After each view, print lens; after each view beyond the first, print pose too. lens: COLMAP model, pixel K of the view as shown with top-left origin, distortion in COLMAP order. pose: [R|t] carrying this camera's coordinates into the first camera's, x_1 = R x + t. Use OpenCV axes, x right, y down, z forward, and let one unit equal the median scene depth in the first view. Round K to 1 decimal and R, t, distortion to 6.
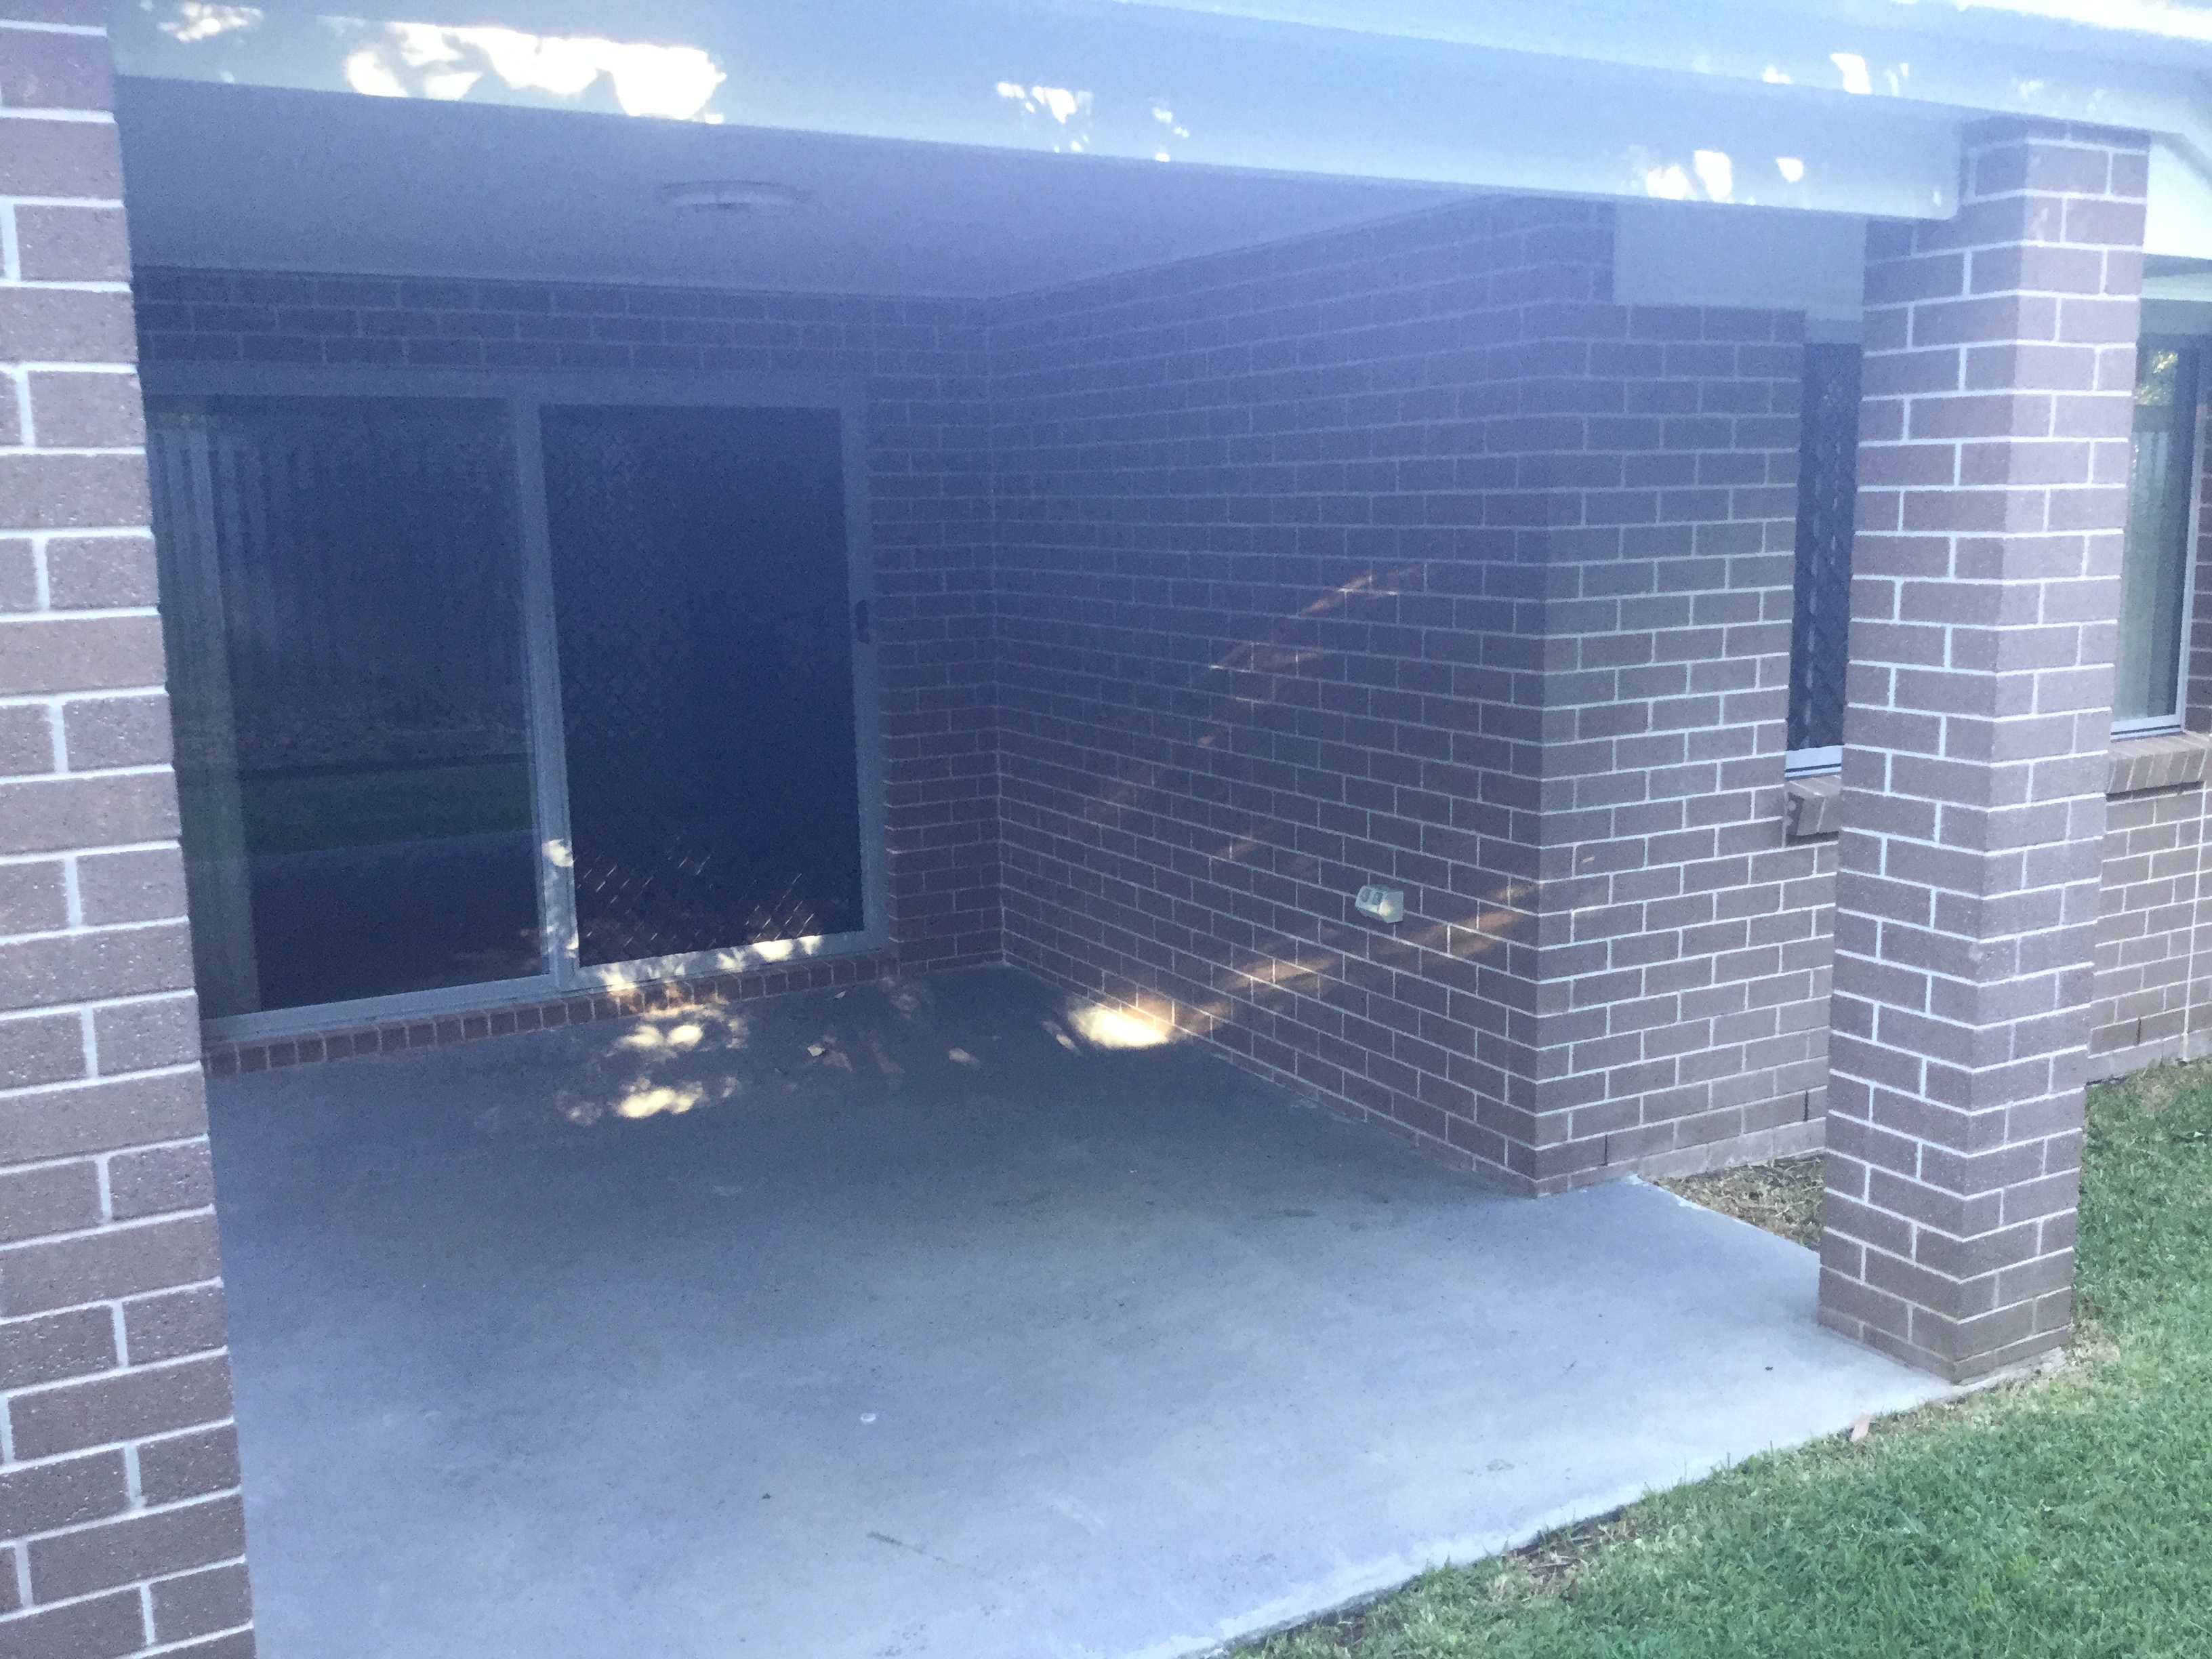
lens RADIAL K [[1979.0, 0, 1121.1], [0, 1979.0, 814.8], [0, 0, 1]] dist [0.041827, -0.023216]
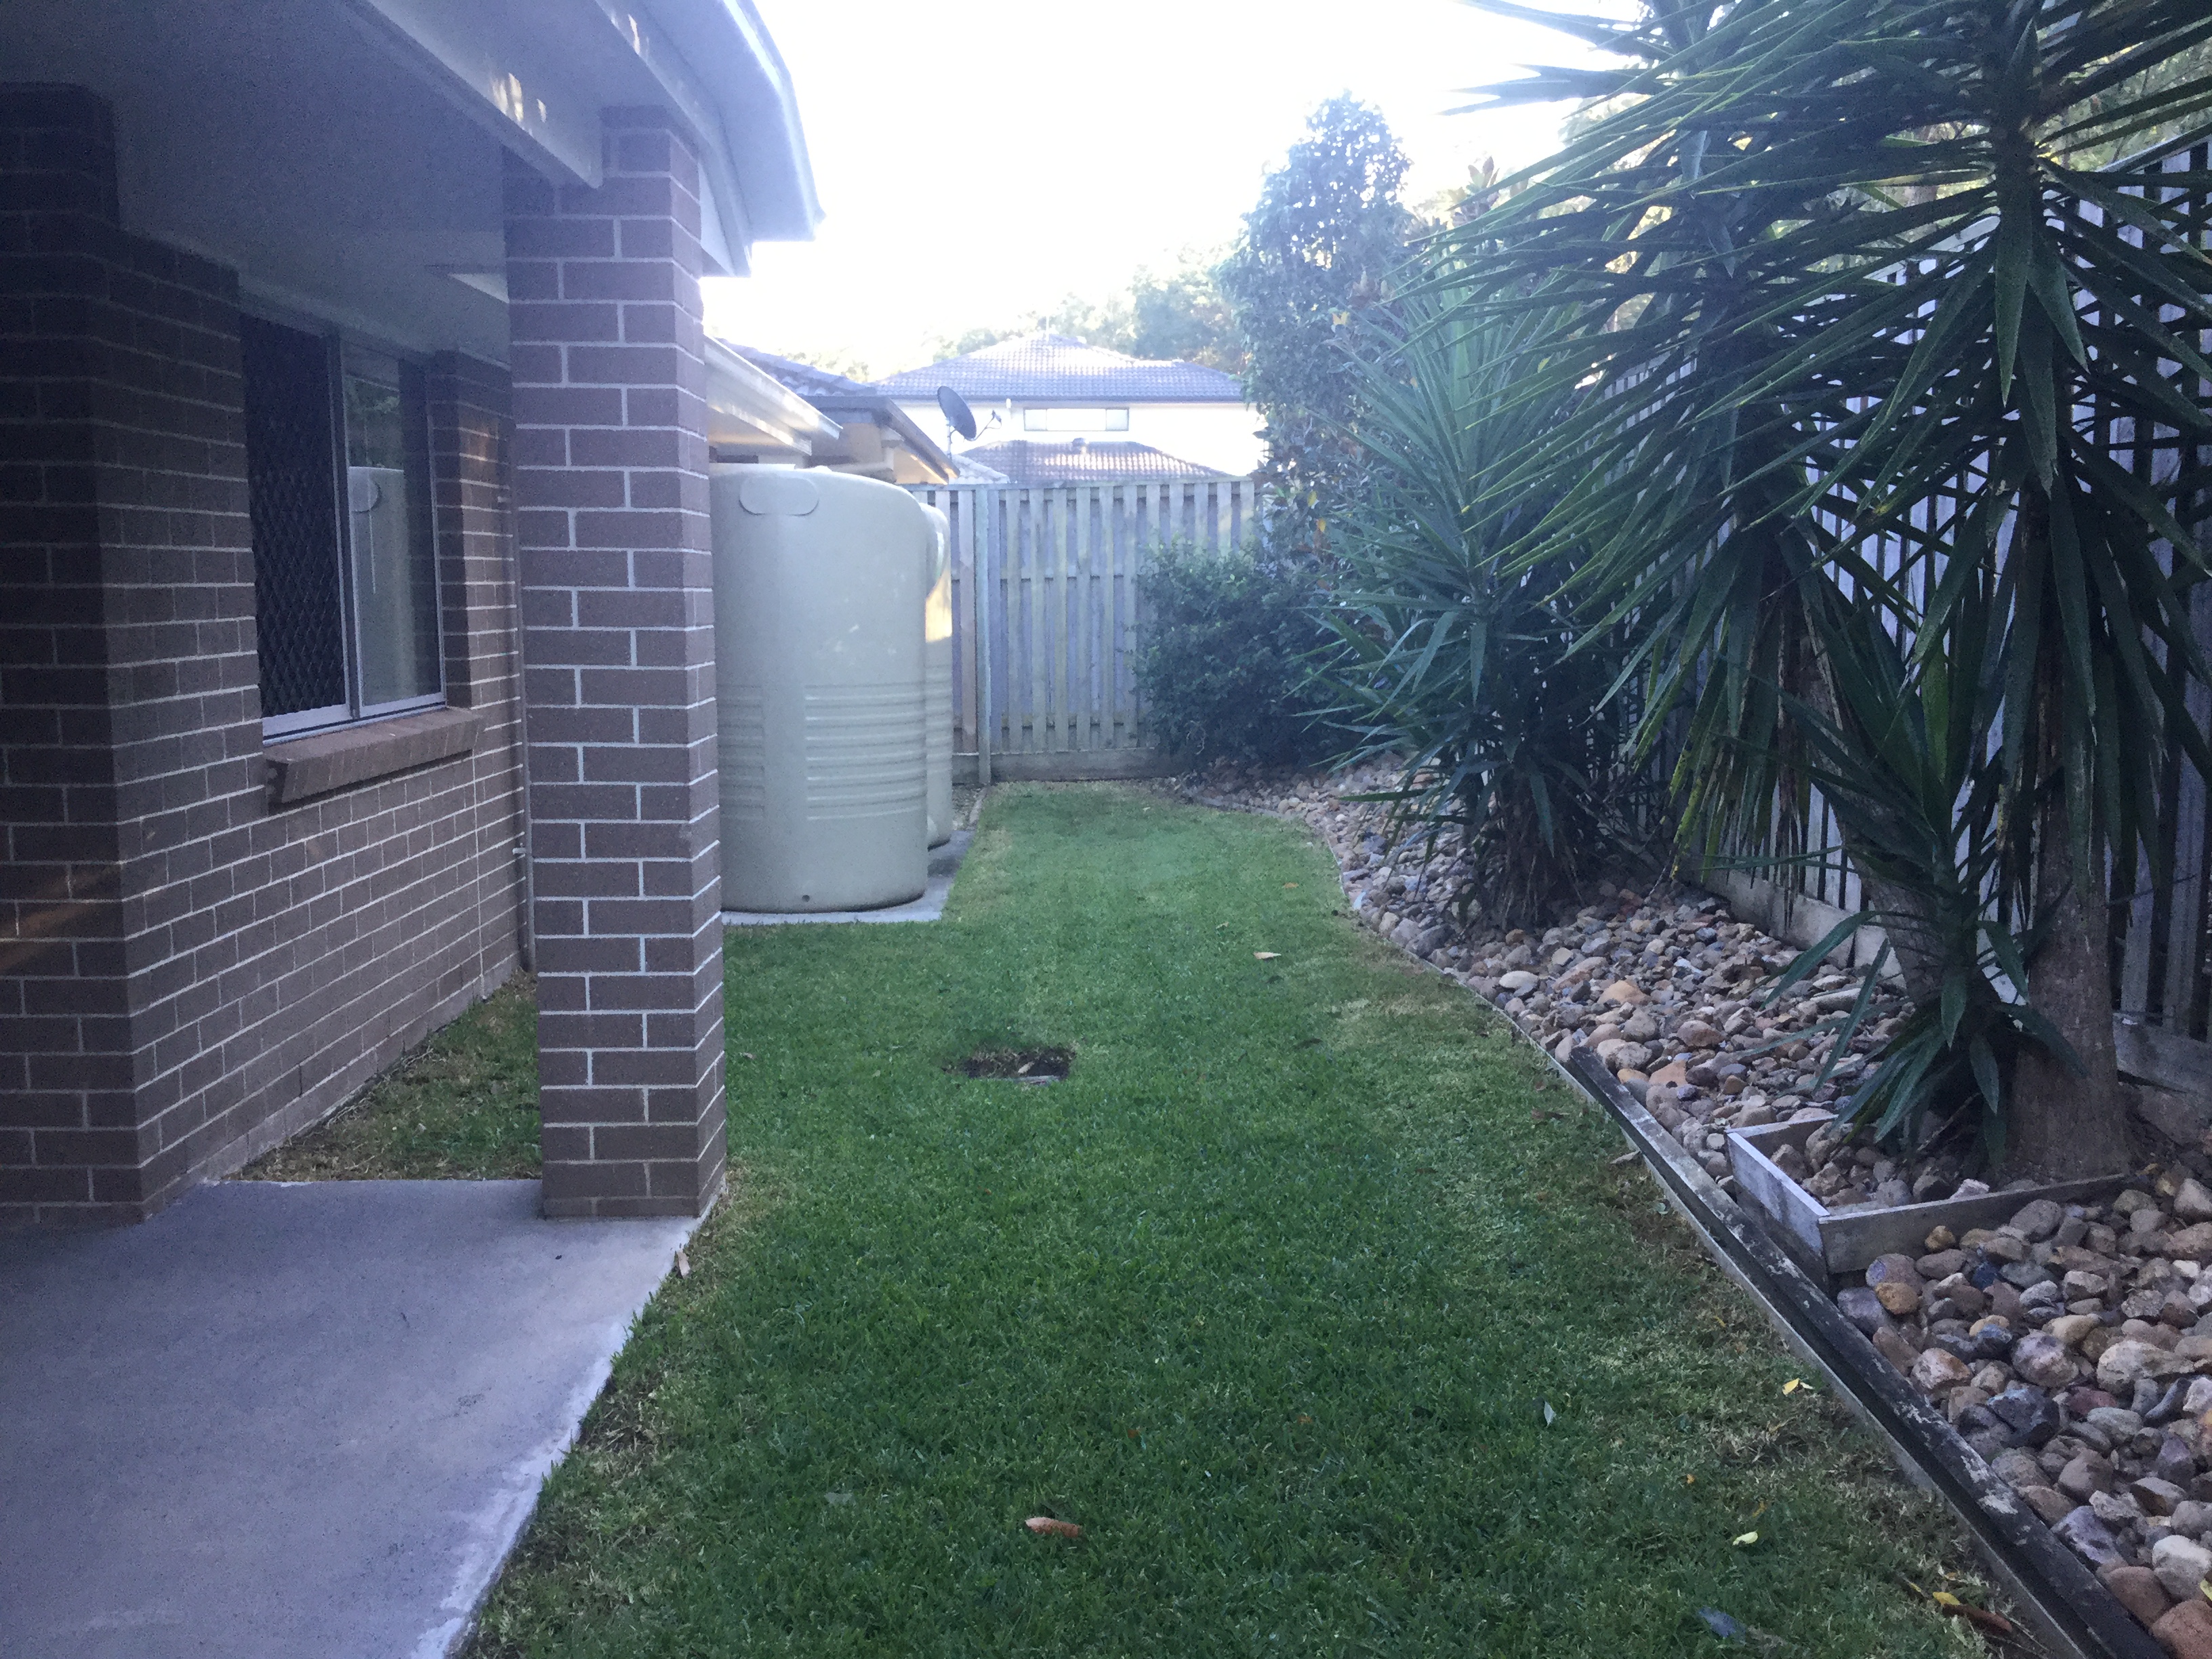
lens RADIAL K [[1979.0, 0, 1117.4], [0, 1979.0, 841.6], [0, 0, 1]] dist [0.041827, -0.023216]
pose [[0.473127, -0.100686, 0.875222, -0.434579], [0.131621, 0.990377, 0.042782, 0.054678], [-0.871107, 0.094956, 0.481826, 0.217253]]
